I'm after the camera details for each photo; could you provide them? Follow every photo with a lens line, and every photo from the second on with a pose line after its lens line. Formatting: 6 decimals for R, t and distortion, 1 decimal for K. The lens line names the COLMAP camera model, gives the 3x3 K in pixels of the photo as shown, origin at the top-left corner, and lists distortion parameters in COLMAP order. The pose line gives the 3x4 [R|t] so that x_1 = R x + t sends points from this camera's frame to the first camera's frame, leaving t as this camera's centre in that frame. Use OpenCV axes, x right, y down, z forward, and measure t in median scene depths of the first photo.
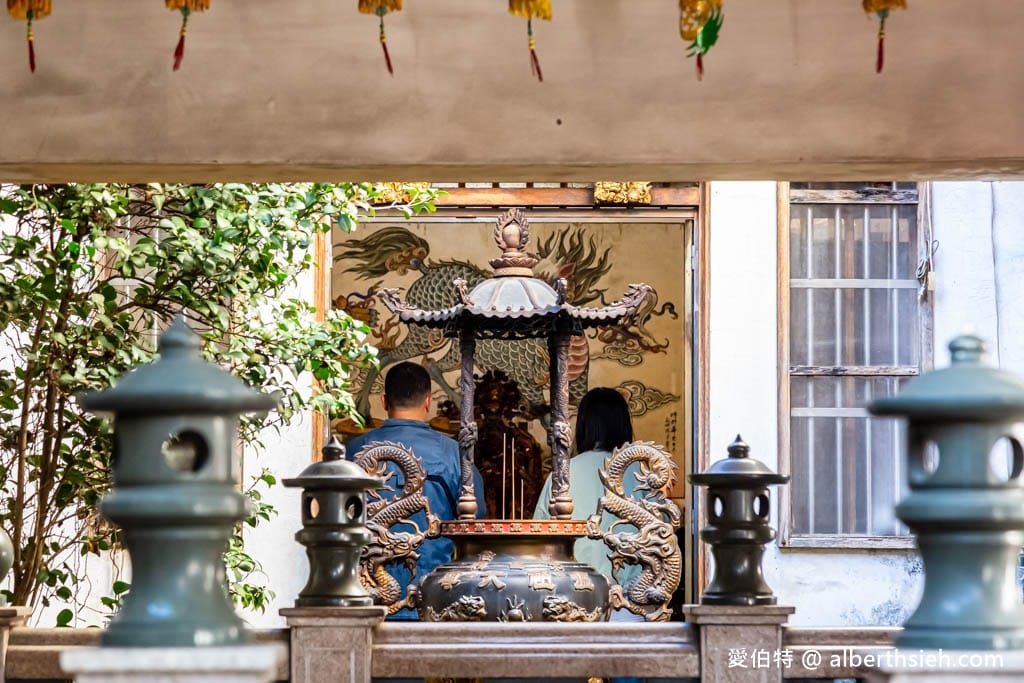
lens RADIAL K [[3014.9, 0, 512.0], [0, 3014.9, 341.5], [0, 0, 1]] dist [-0.014725, 0.498434]
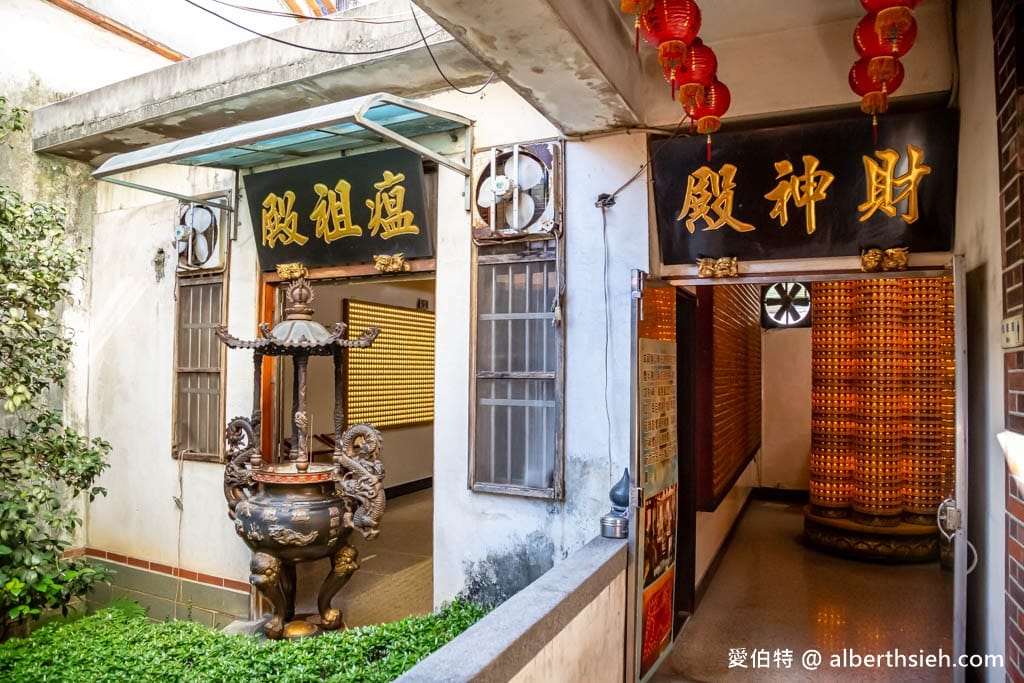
lens RADIAL K [[685.9, 0, 512.0], [0, 685.9, 341.5], [0, 0, 1]] dist [-0.102734, 0.001543]
pose [[0.902631, -0.012107, -0.430245, 0.258736], [0.025524, 0.999351, 0.025426, -0.015590], [0.429658, -0.033932, 0.902354, 0.695487]]
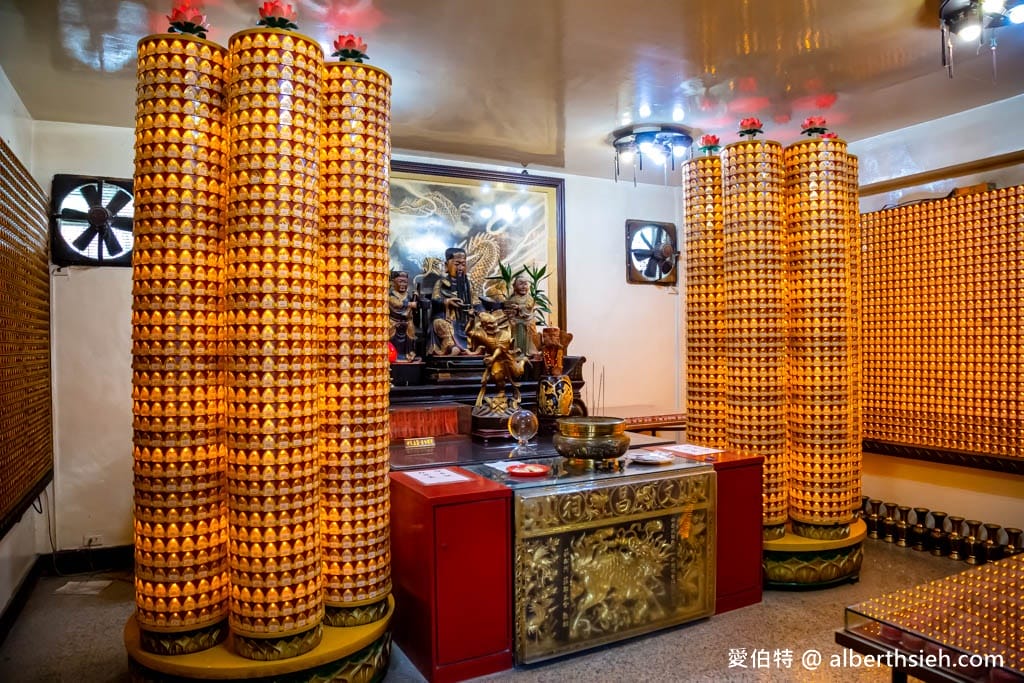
lens RADIAL K [[685.9, 0, 512.0], [0, 685.9, 341.5], [0, 0, 1]] dist [-0.102734, 0.001543]
pose [[0.897317, -0.010719, 0.441256, 0.261730], [-0.020065, 0.997681, 0.065039, 0.013229], [-0.440930, -0.067214, 0.895021, 1.042244]]
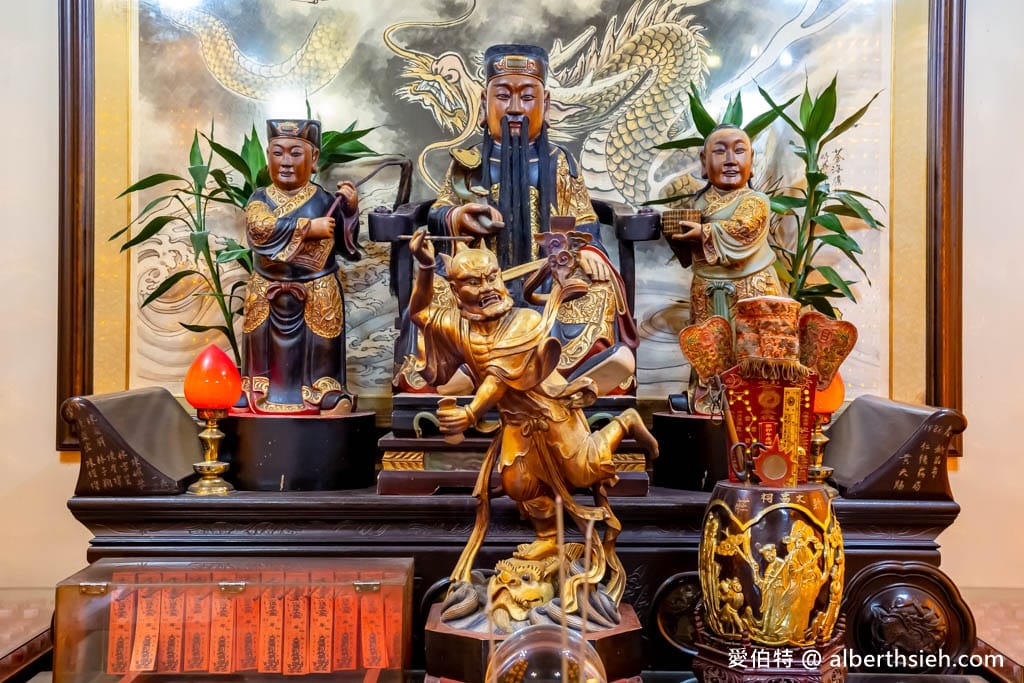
lens RADIAL K [[1279.3, 0, 512.0], [0, 1279.3, 341.5], [0, 0, 1]] dist [0.064174, 0.016630]
pose [[0.999876, 0.003390, -0.015380, 0.462536], [-0.002356, 0.997767, 0.066742, 0.026694], [0.015572, -0.066697, 0.997652, 1.230393]]
